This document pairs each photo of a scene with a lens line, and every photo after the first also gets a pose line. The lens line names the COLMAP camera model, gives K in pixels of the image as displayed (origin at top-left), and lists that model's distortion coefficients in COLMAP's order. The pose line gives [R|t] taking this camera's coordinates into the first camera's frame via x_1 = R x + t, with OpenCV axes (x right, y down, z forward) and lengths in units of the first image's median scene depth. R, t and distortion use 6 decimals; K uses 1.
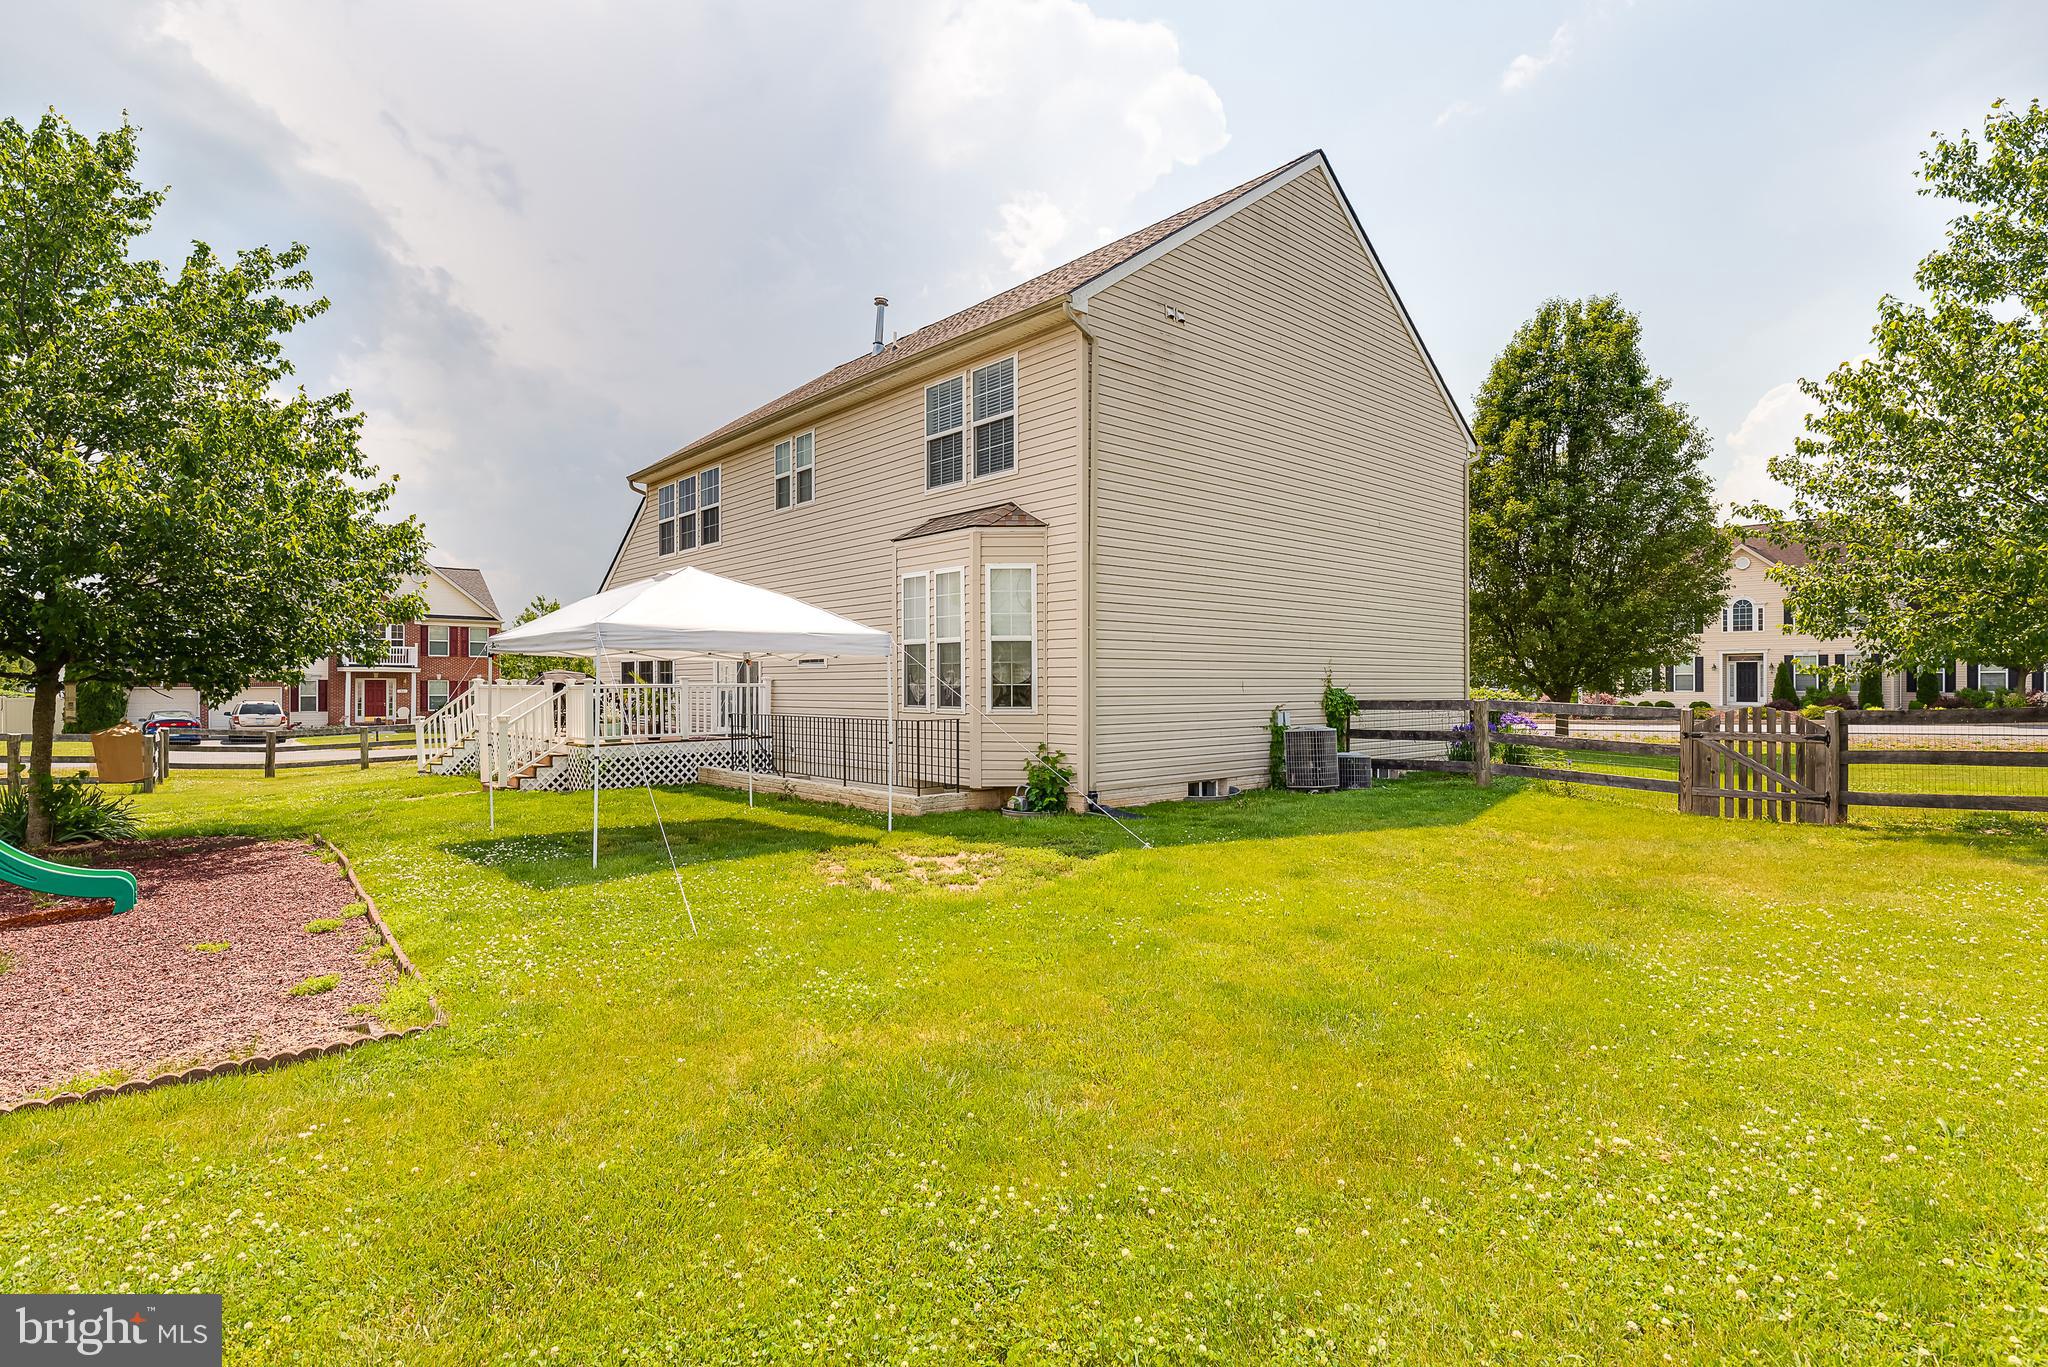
lens RADIAL K [[1016.2, 0, 1024.0], [0, 1016.2, 683.5], [0, 0, 1]] dist [-0.001672, -0.000194]
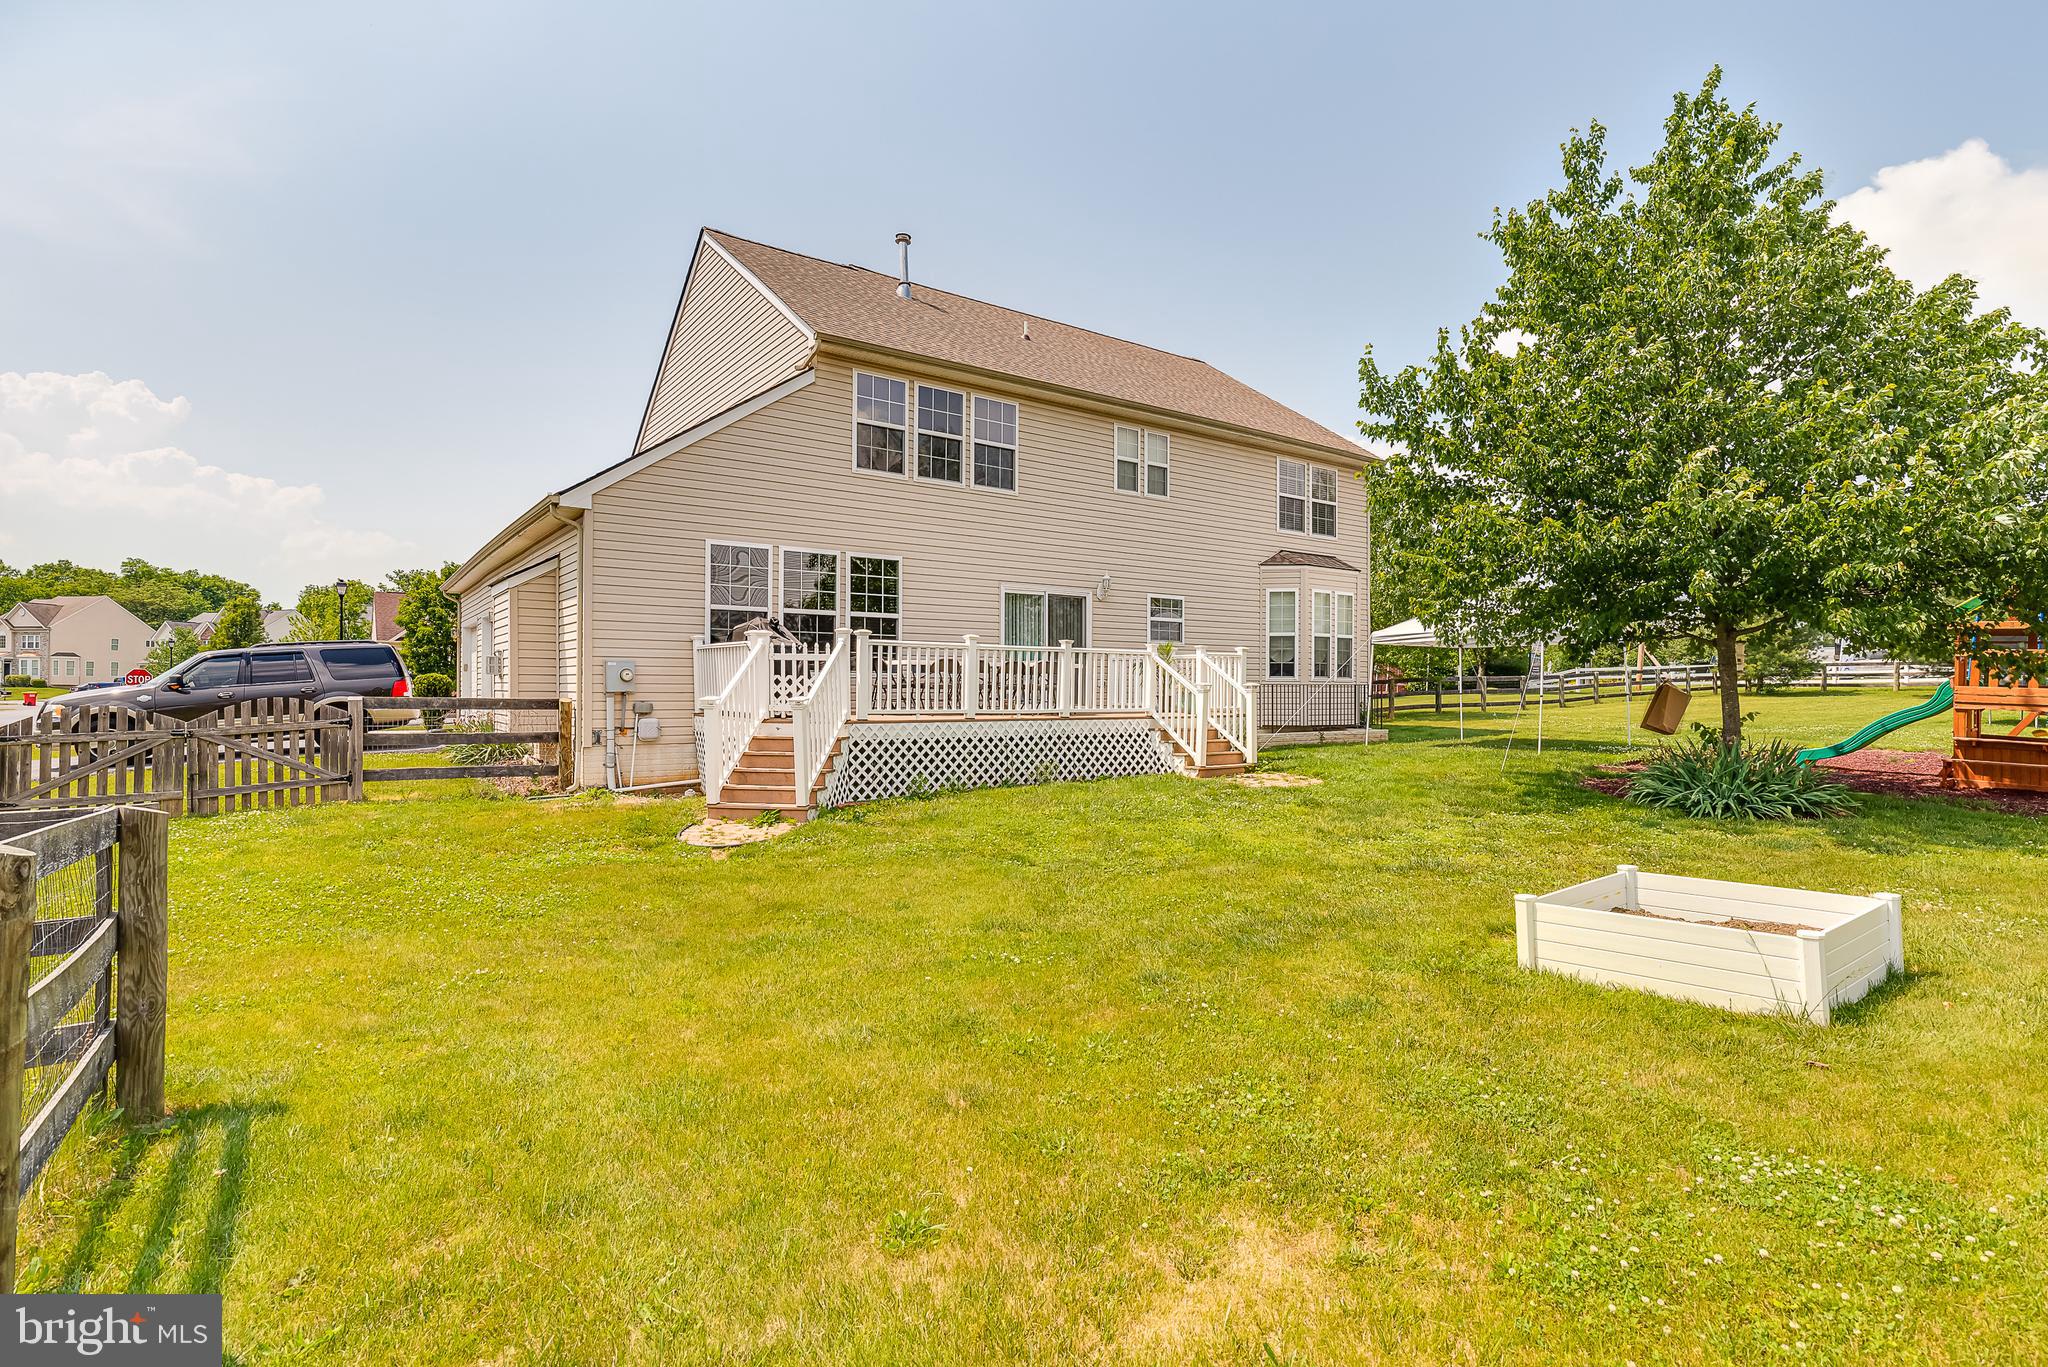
lens RADIAL K [[1016.2, 0, 1024.0], [0, 1016.2, 683.5], [0, 0, 1]] dist [-0.001672, -0.000194]
pose [[0.097691, 0.007234, 0.995191, -1.603860], [-0.009629, 0.999934, -0.006323, 0.046728], [-0.995170, -0.008965, 0.097754, 1.228600]]
